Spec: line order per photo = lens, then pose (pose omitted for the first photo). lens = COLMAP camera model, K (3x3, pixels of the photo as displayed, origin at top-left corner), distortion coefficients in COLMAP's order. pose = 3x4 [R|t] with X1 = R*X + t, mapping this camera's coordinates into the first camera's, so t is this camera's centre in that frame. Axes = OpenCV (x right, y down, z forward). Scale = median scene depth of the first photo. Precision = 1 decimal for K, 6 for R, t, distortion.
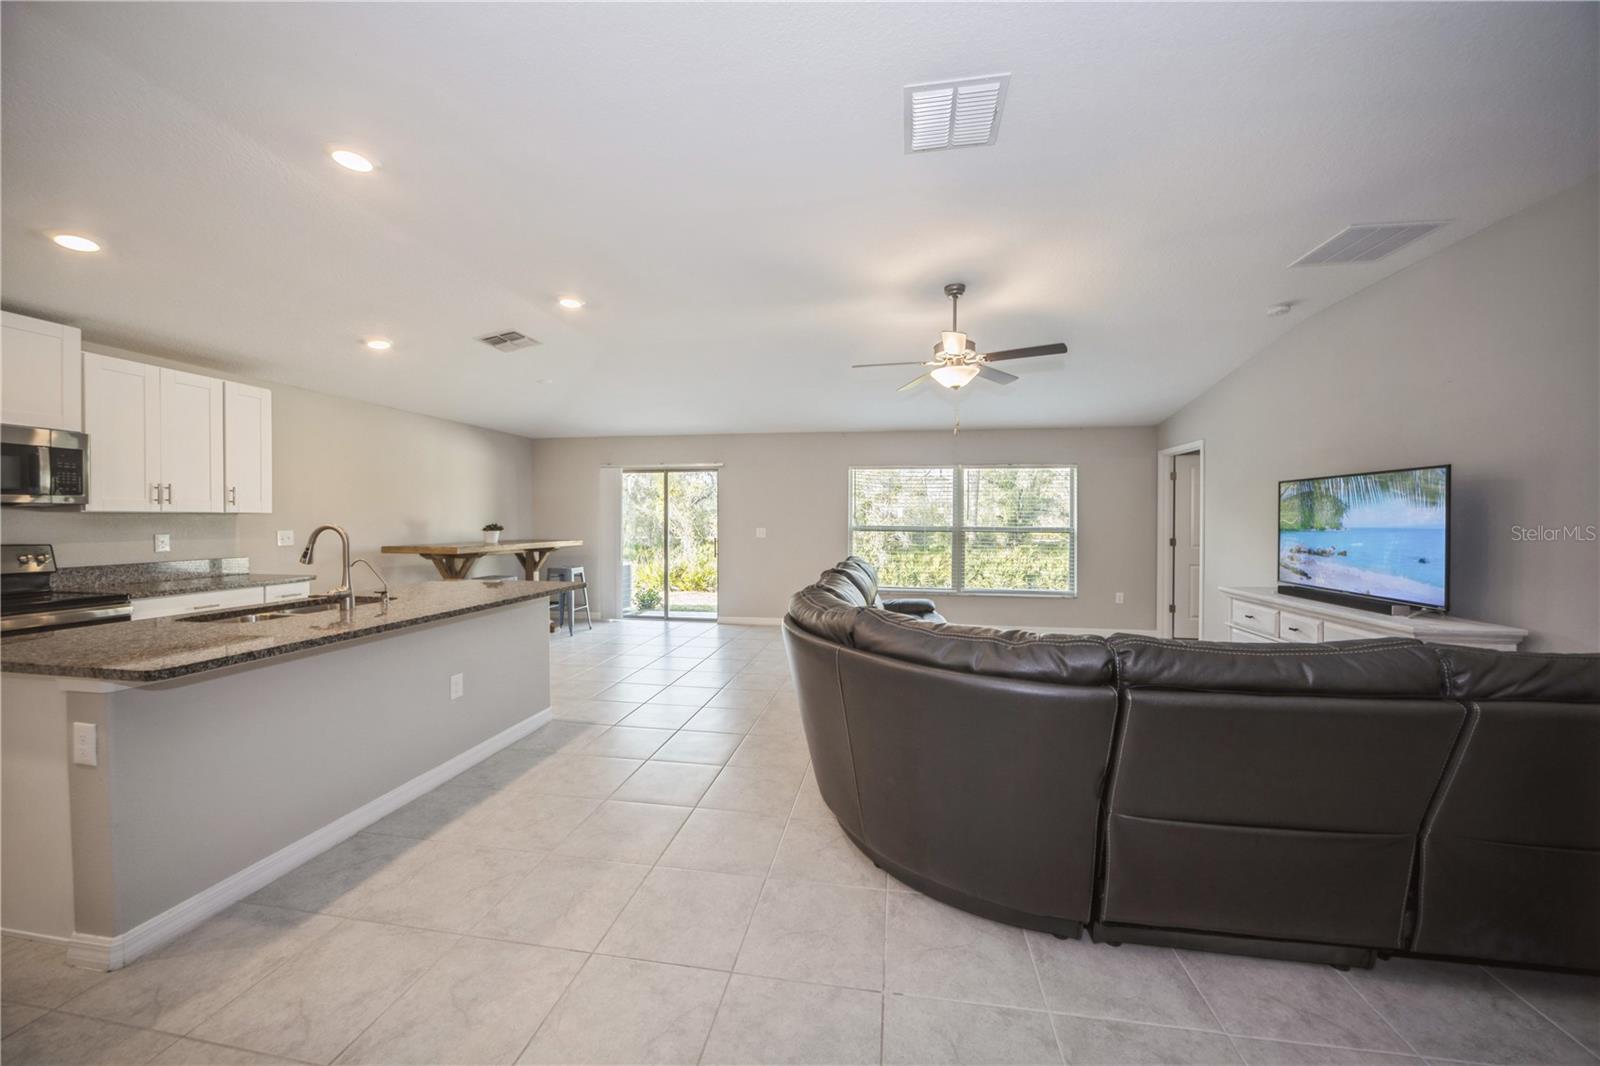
lens RADIAL K [[567.9, 0, 805.2], [0, 567.9, 512.7], [0, 0, 1]] dist [0.000392, -0.000007]
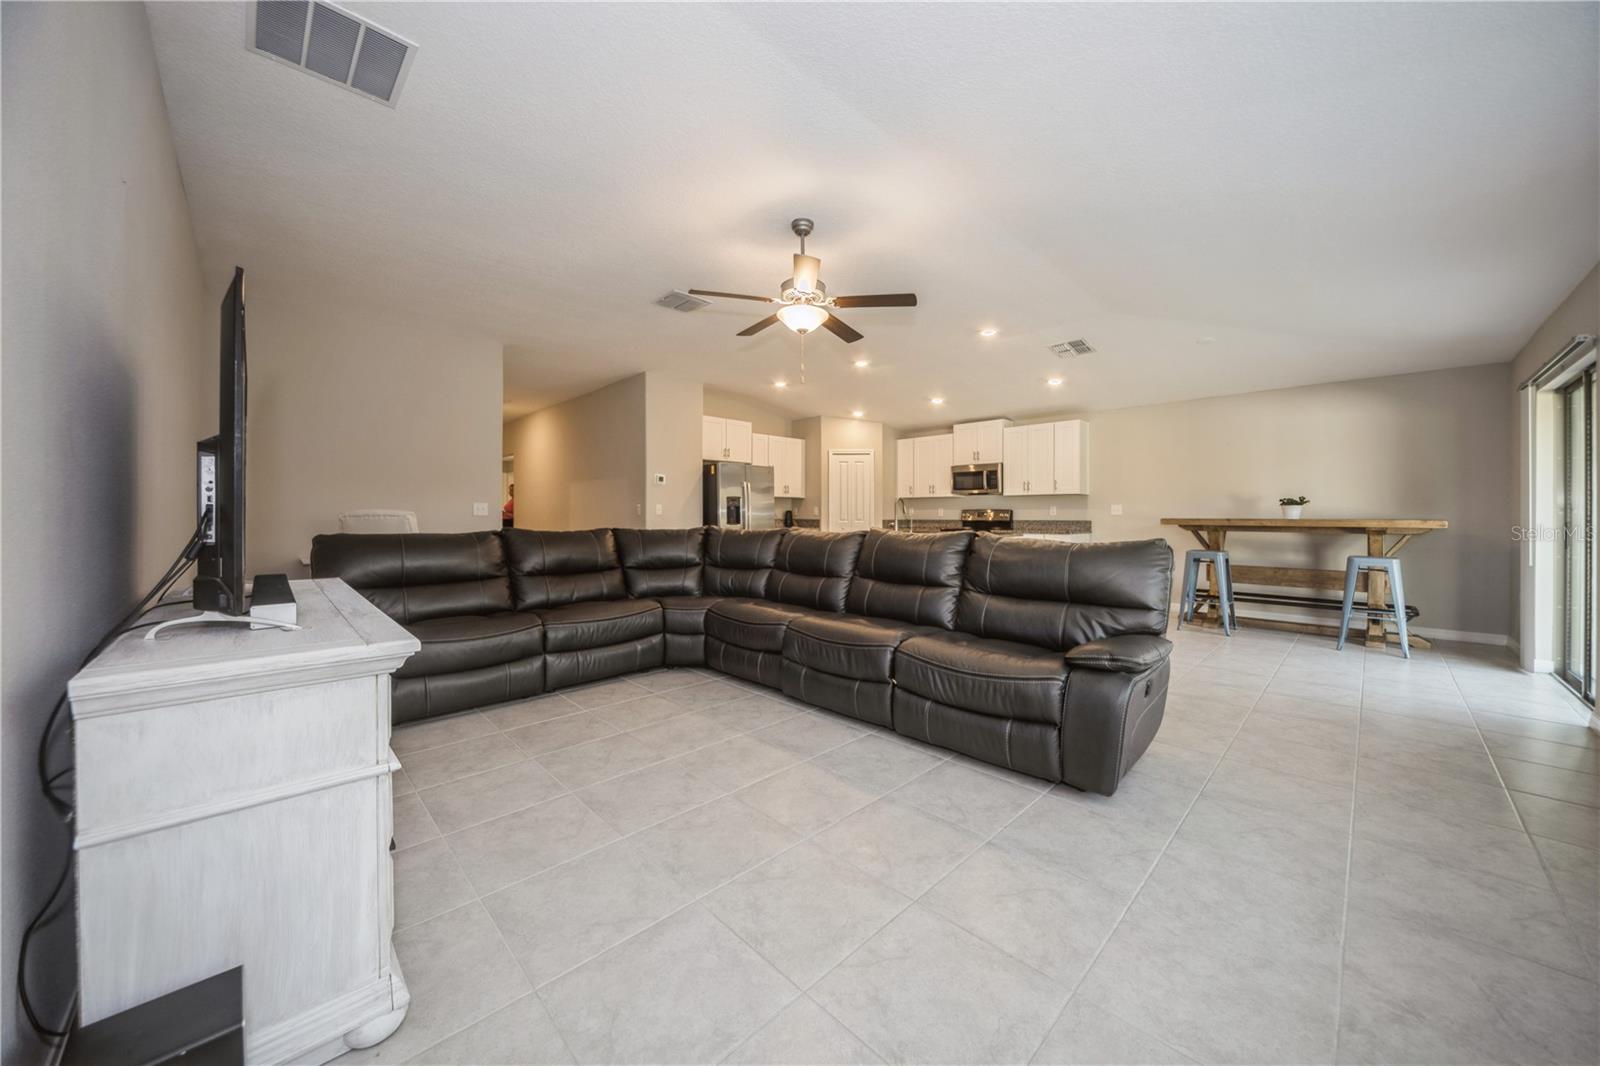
lens RADIAL K [[567.9, 0, 805.2], [0, 567.9, 512.7], [0, 0, 1]] dist [0.000392, -0.000007]
pose [[-0.586940, -0.005393, -0.809612, 1.008106], [0.007068, 0.999906, -0.011785, 0.081425], [0.809600, -0.012639, -0.586847, 1.536629]]
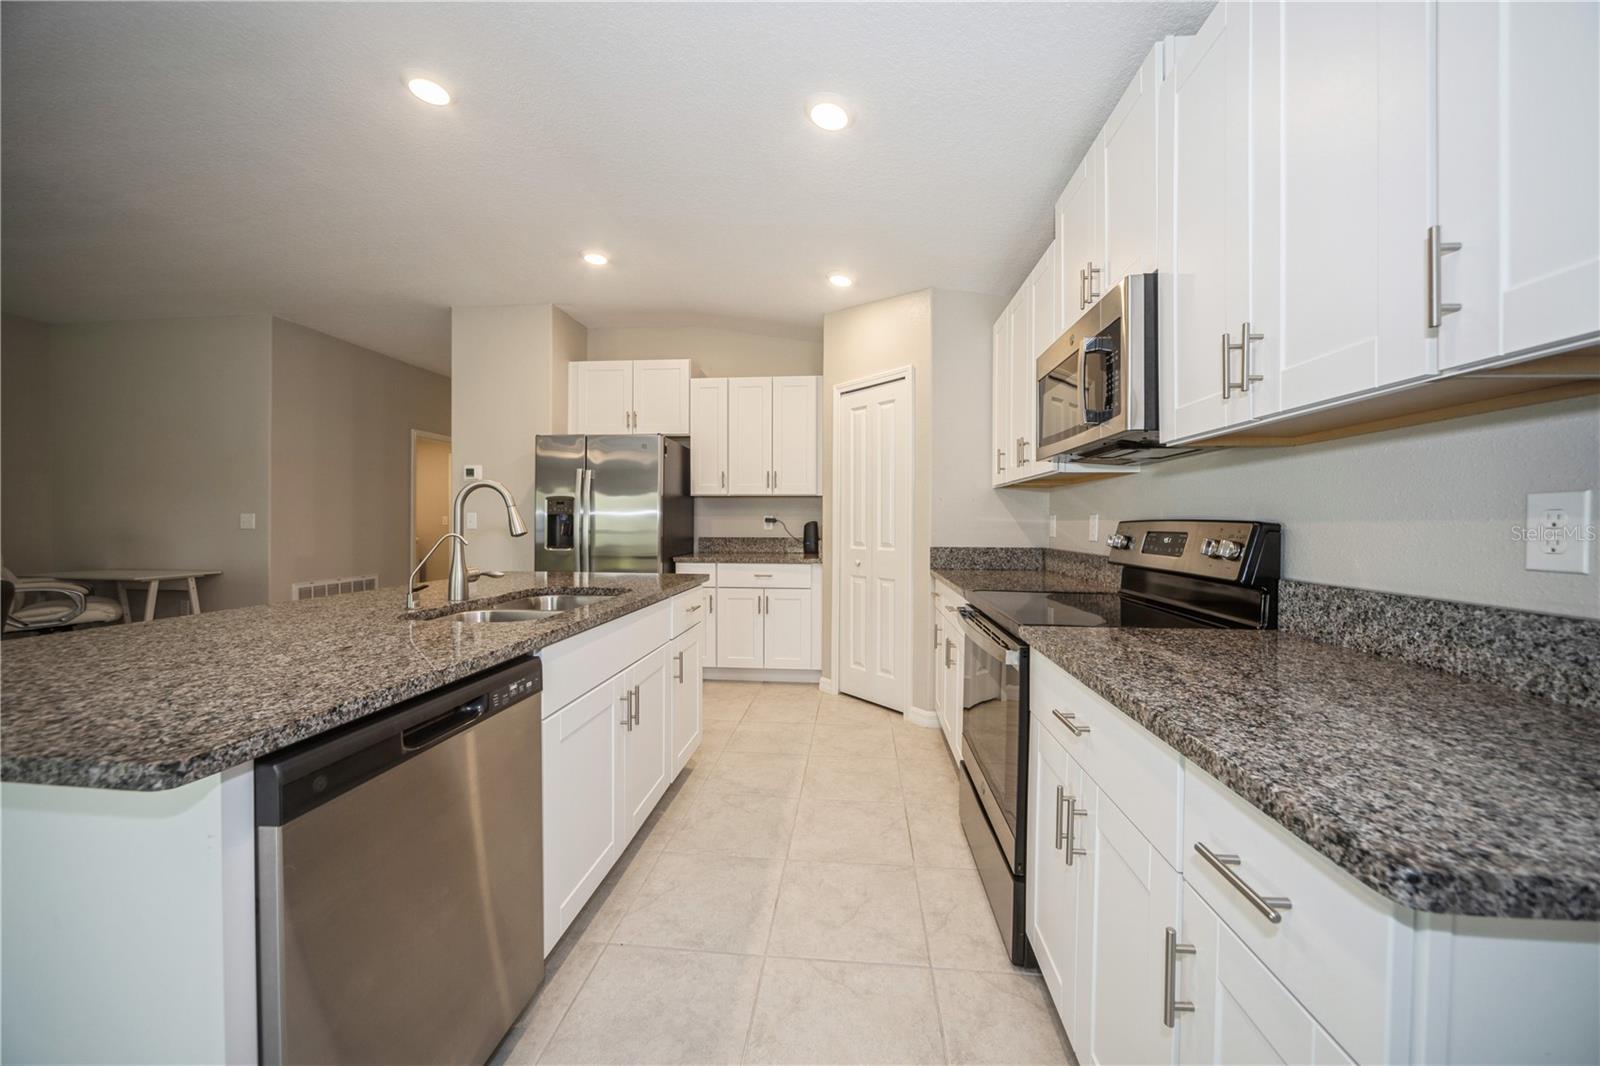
lens RADIAL K [[559.8, 0, 805.3], [0, 559.8, 521.9], [0, 0, 1]] dist [-0.007042, -0.000041]
pose [[-0.997019, -0.005695, -0.076945, -0.859969], [-0.004901, 0.999933, -0.010504, 0.056669], [0.076999, -0.010096, -0.996980, 1.259734]]
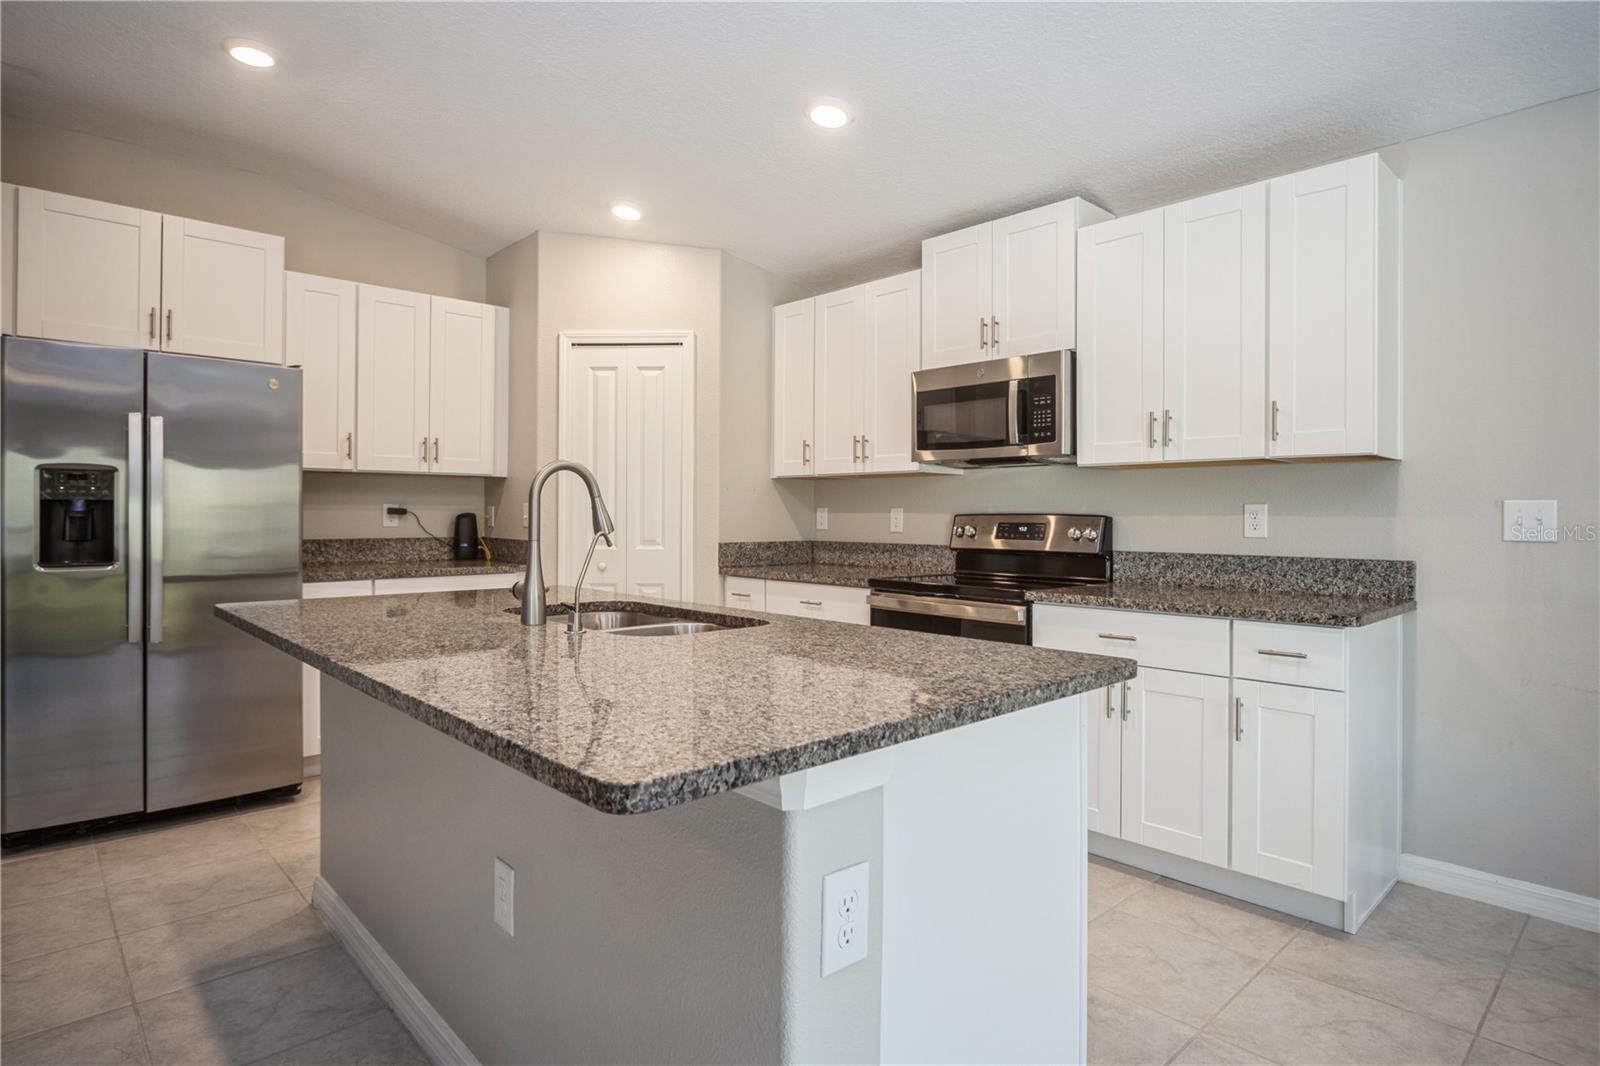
lens RADIAL K [[859.9, 0, 800.2], [0, 859.9, 507.3], [0, 0, 1]] dist [-0.016603, 0.000591]
pose [[-0.606588, -0.011610, -0.794931, -0.239027], [0.001965, 0.999868, -0.016102, 0.055749], [0.795014, -0.011330, -0.606486, 1.210418]]
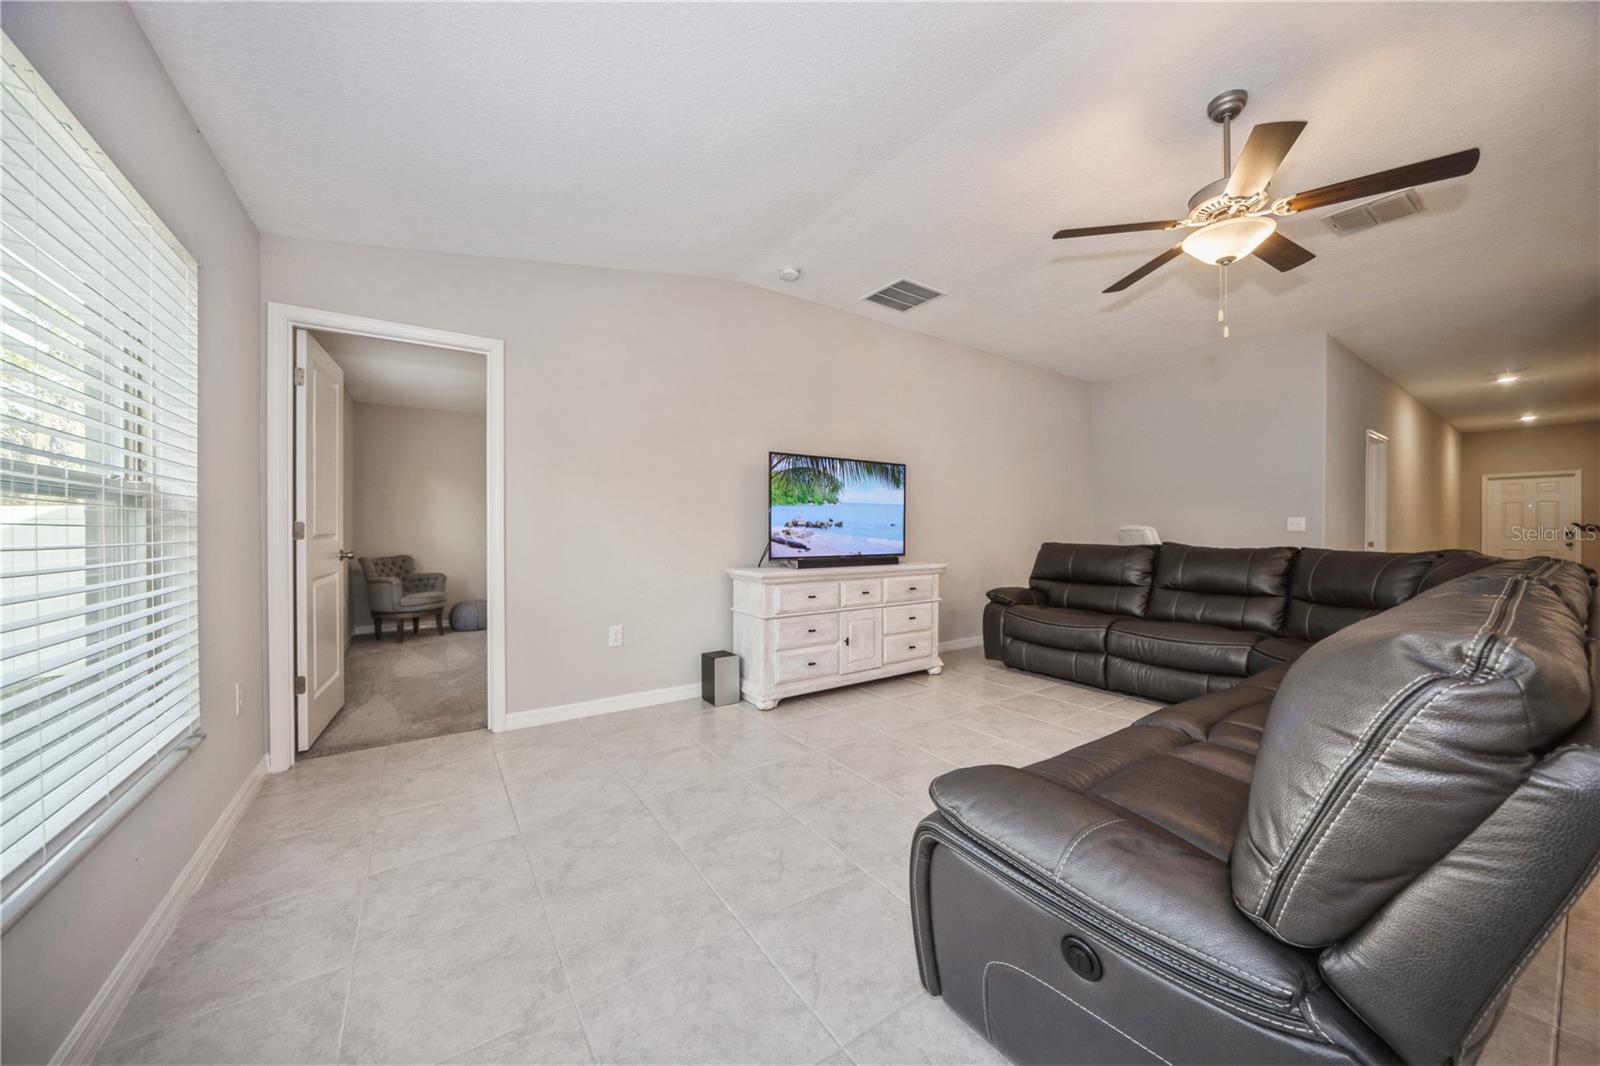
lens RADIAL K [[550.5, 0, 800.0], [0, 550.5, 533.0], [0, 0, 1]] dist [-0.001988, -0.000069]
pose [[-0.692234, -0.007567, 0.721633, 0.160715], [-0.011612, 0.999932, -0.000654, 0.085834], [-0.721579, -0.008832, -0.692275, 1.739482]]
